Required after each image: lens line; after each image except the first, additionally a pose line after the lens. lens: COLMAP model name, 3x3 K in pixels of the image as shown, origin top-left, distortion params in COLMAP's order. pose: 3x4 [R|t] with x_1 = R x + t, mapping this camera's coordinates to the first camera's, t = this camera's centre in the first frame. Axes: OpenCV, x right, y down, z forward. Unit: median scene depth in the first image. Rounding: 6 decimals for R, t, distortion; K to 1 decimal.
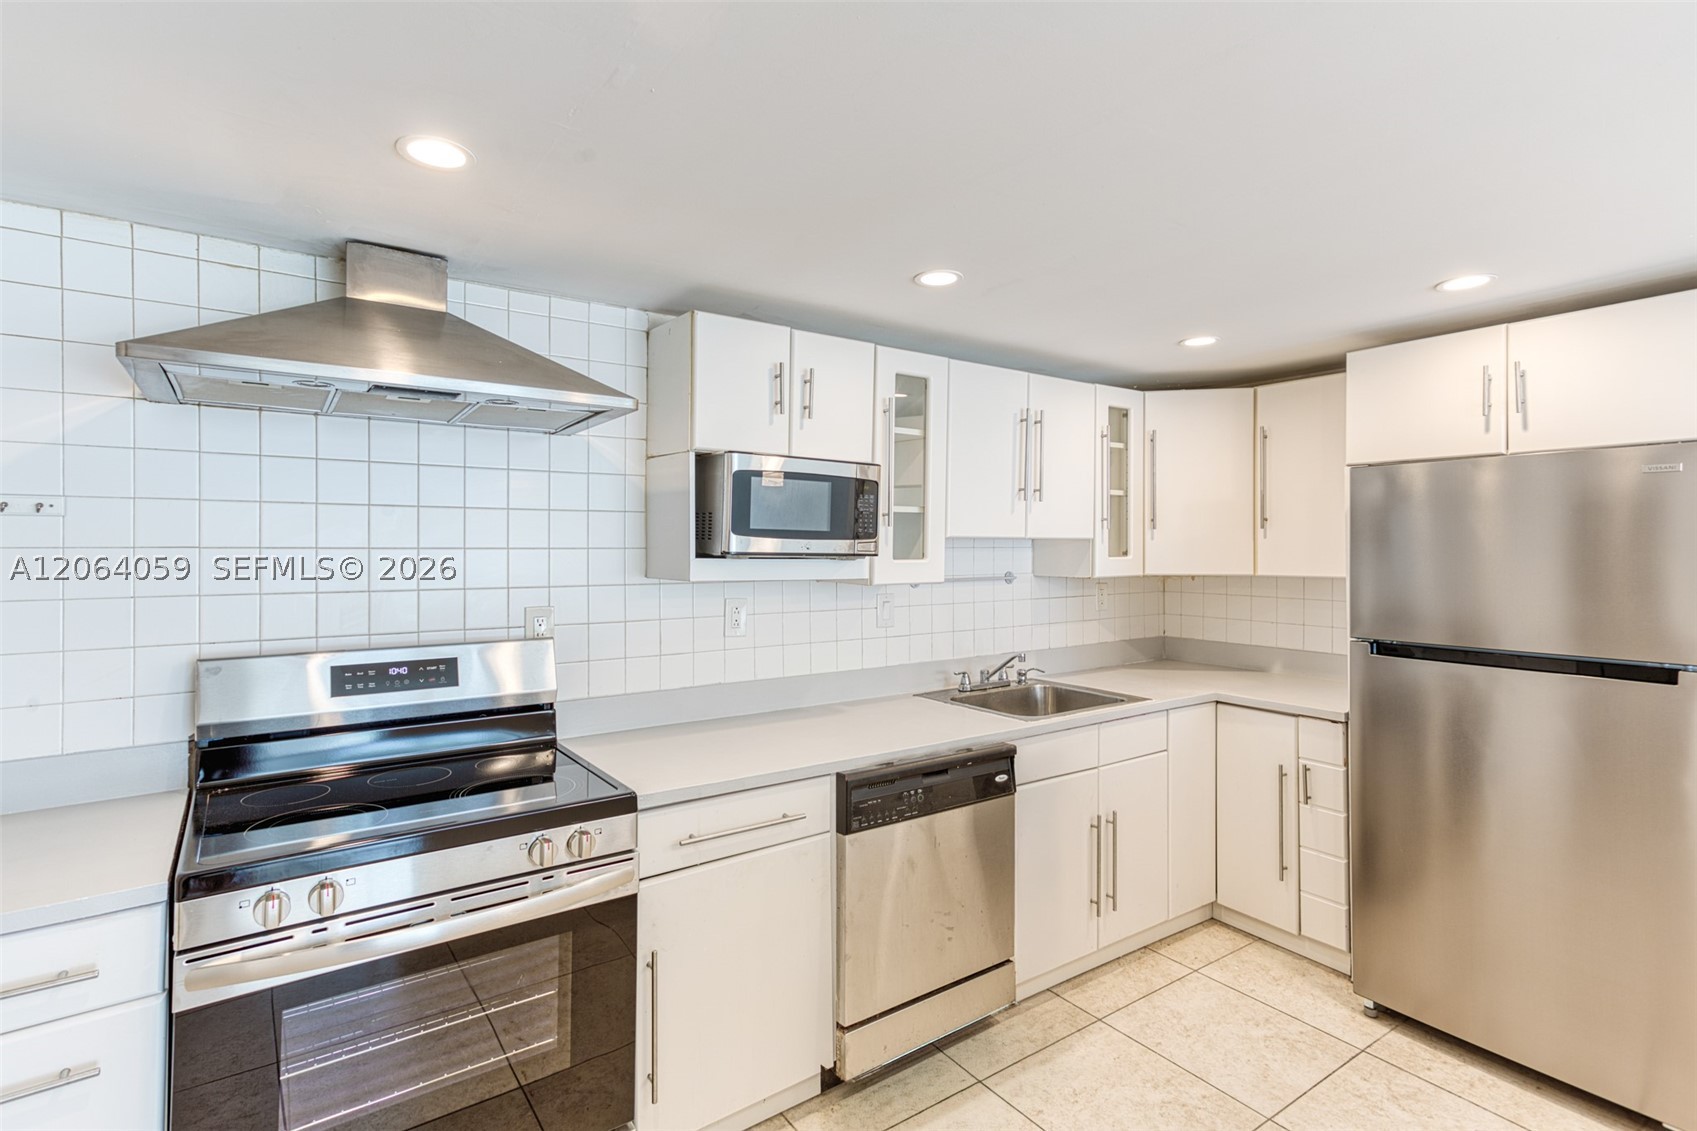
lens RADIAL K [[792.1, 0, 820.8], [0, 792.1, 546.5], [0, 0, 1]] dist [0.016196, 0.013838]
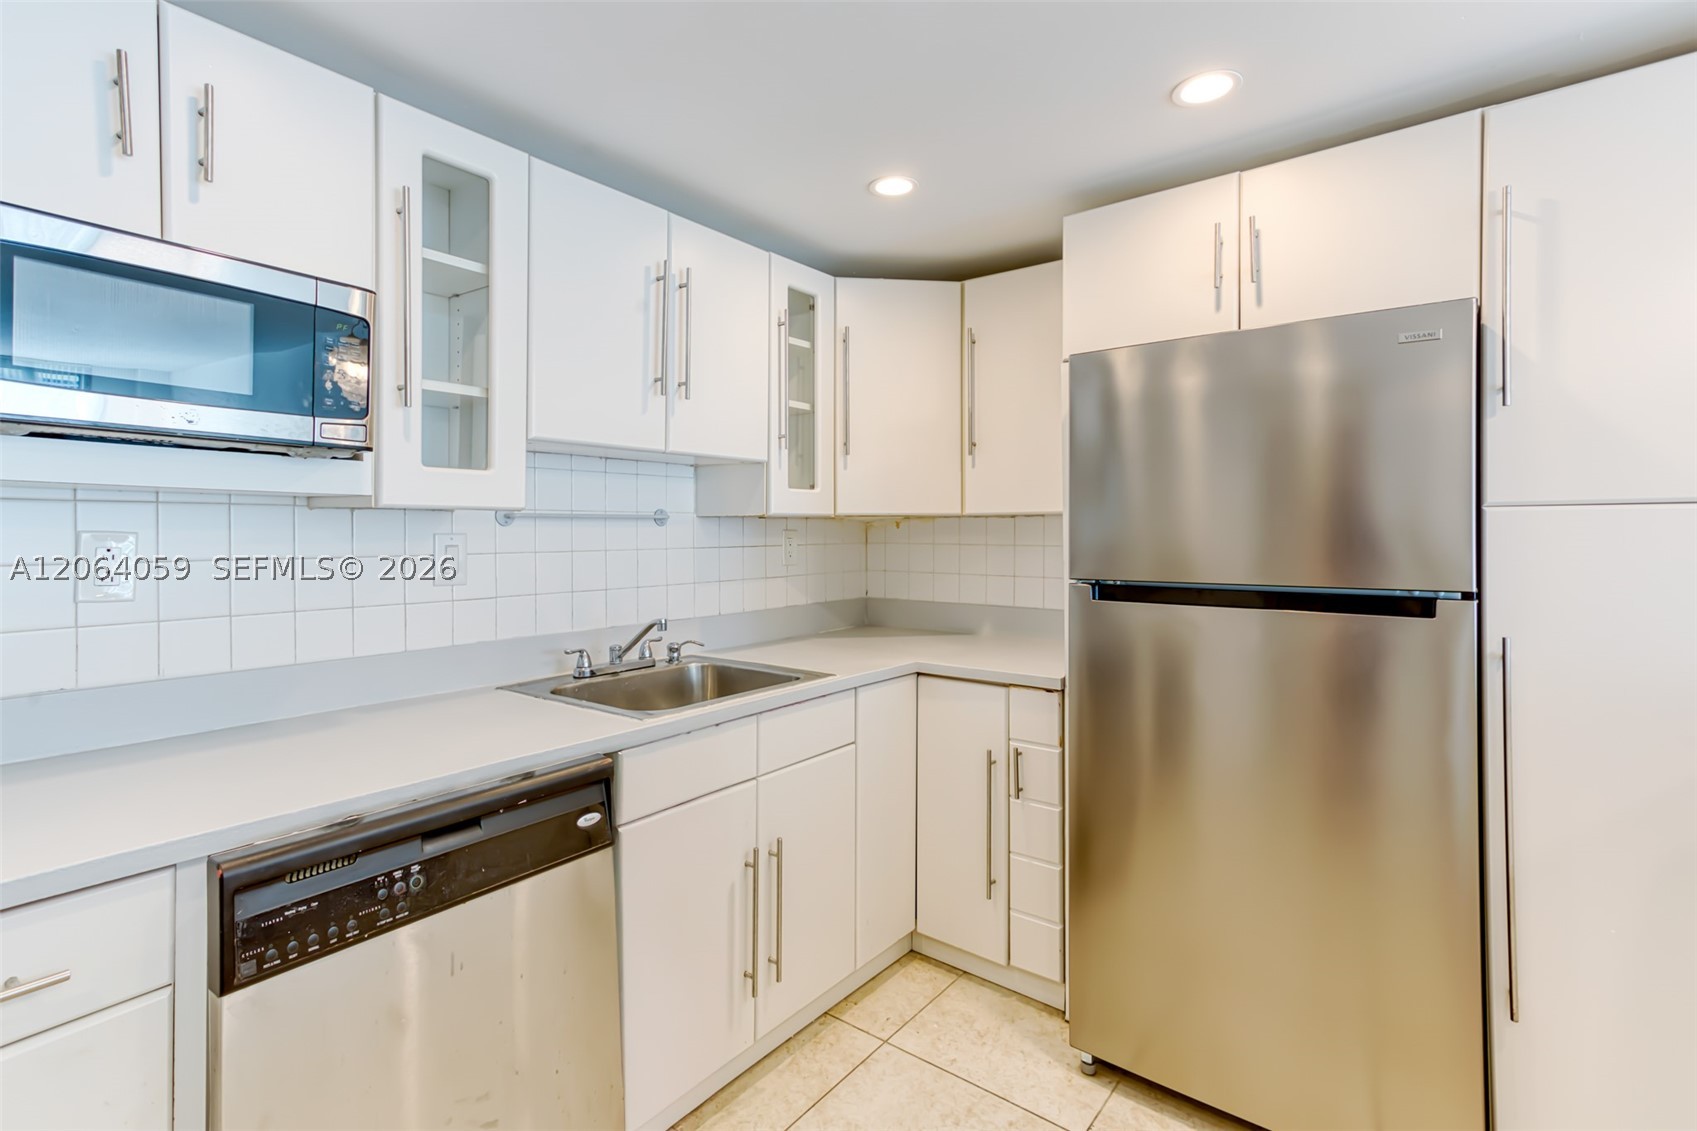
lens RADIAL K [[813.5, 0, 808.9], [0, 813.5, 527.1], [0, 0, 1]] dist [0.026879, 0.001266]
pose [[0.955072, 0.002139, 0.296368, 0.188558], [-0.001183, 0.999994, -0.003405, 0.064858], [-0.296373, 0.002901, 0.955068, 0.320655]]
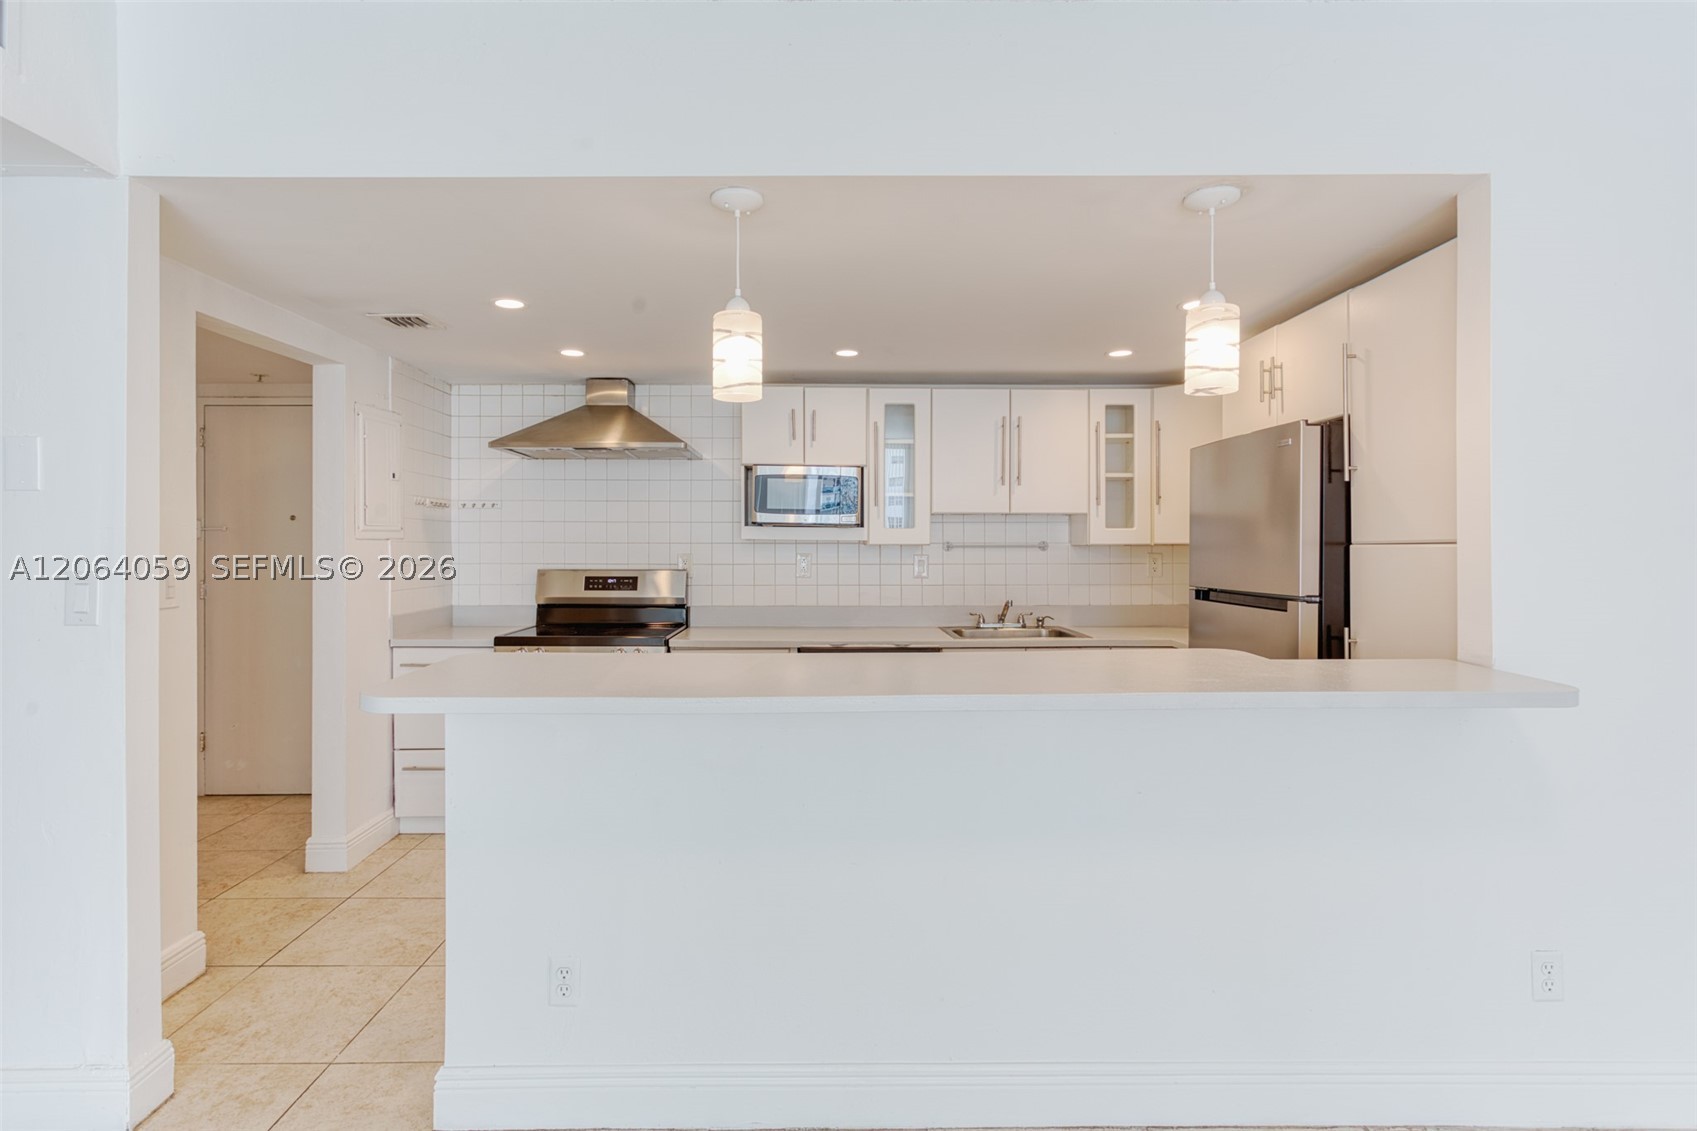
lens RADIAL K [[792.1, 0, 820.8], [0, 792.1, 546.5], [0, 0, 1]] dist [0.016196, 0.013838]
pose [[0.833961, 0.001944, -0.551820, 0.824920], [-0.000765, 0.999997, 0.002368, 0.048176], [0.551823, -0.001553, 0.833960, -0.324645]]
